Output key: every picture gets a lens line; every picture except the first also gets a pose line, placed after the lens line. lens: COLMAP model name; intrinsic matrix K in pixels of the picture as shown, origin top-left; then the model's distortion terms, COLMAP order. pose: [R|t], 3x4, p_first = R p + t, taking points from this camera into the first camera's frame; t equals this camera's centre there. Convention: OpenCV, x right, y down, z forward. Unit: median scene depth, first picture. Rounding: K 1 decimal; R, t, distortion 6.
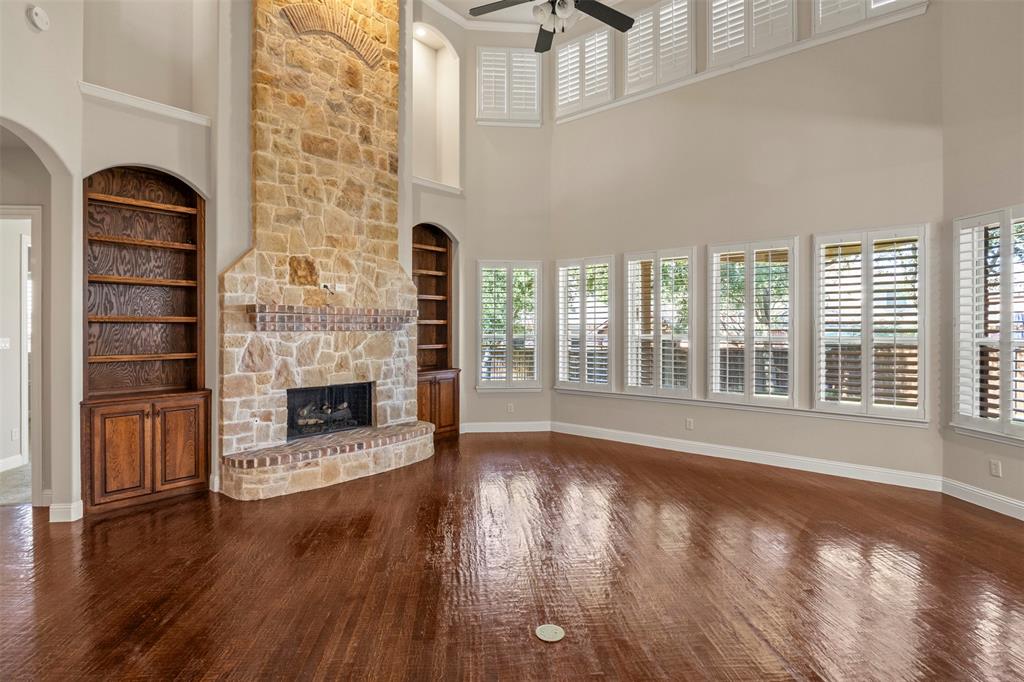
lens RADIAL K [[517.3, 0, 514.9], [0, 517.3, 329.5], [0, 0, 1]] dist [-0.000458, -0.000109]
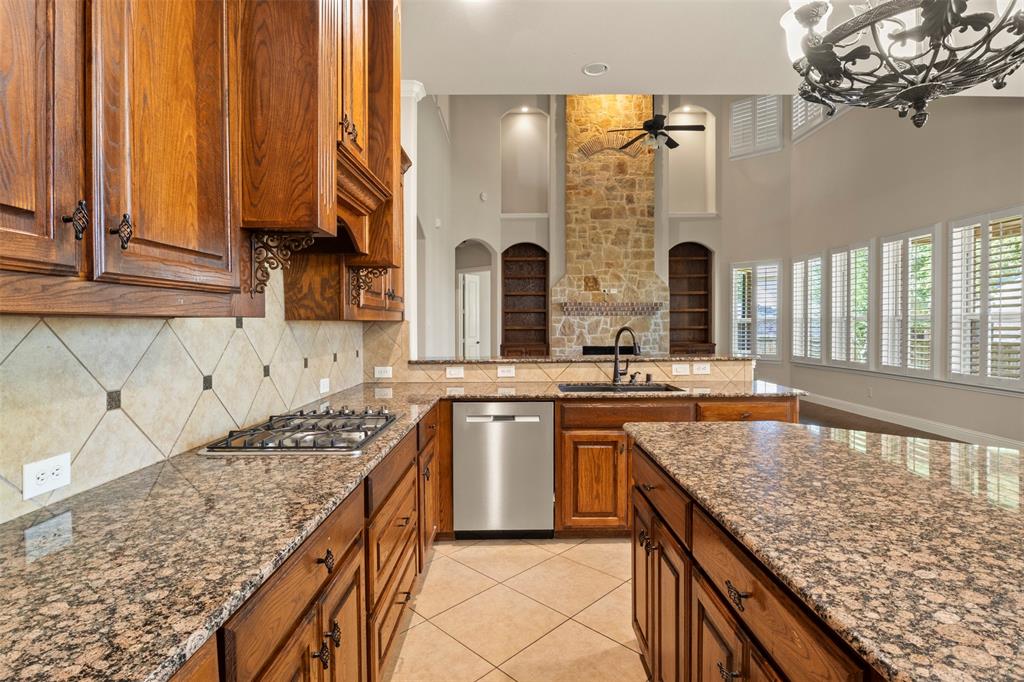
lens RADIAL K [[523.8, 0, 512.4], [0, 523.8, 332.7], [0, 0, 1]] dist [-0.000728, -0.000512]
pose [[0.645525, 0.006610, -0.763711, 0.814077], [0.001361, 0.999951, 0.009804, 0.043433], [0.763738, -0.007368, 0.645484, -0.416287]]
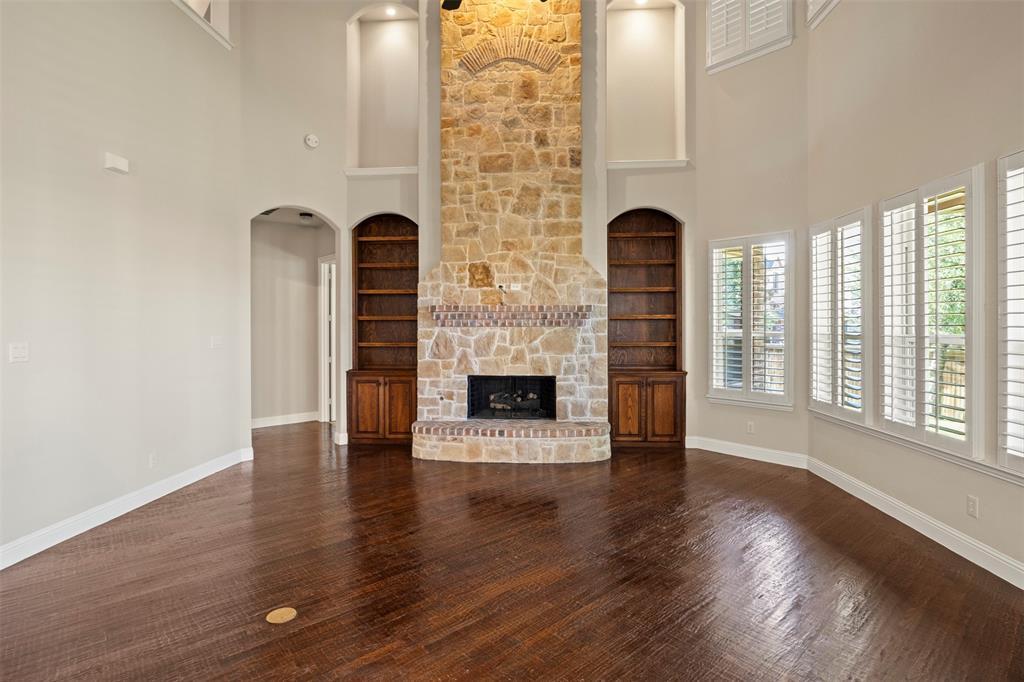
lens RADIAL K [[517.6, 0, 512.9], [0, 517.6, 325.2], [0, 0, 1]] dist [-0.003142, -0.000144]
pose [[0.583421, -0.001857, -0.812168, 0.557123], [0.000749, 0.999998, -0.001749, 0.001867], [0.812170, 0.000412, 0.583421, 0.365848]]
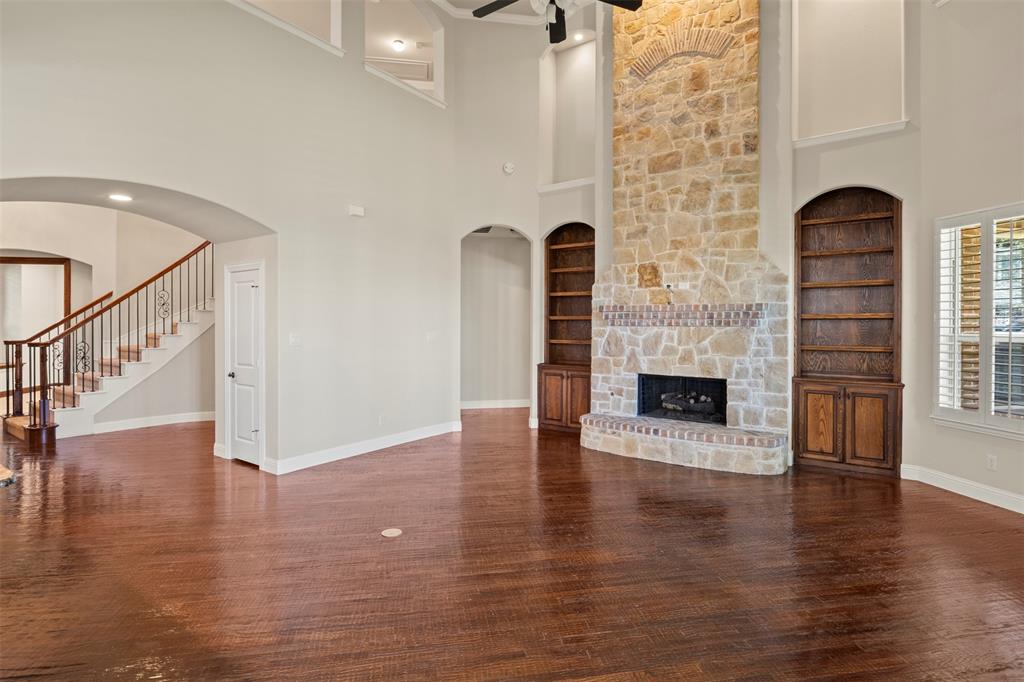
lens RADIAL K [[517.2, 0, 510.5], [0, 517.2, 327.2], [0, 0, 1]] dist [-0.003037, -0.000691]
pose [[0.072762, 0.004126, -0.997341, 0.717190], [-0.005916, 0.999976, 0.003705, 0.002800], [0.997332, 0.005631, 0.072785, 0.577354]]
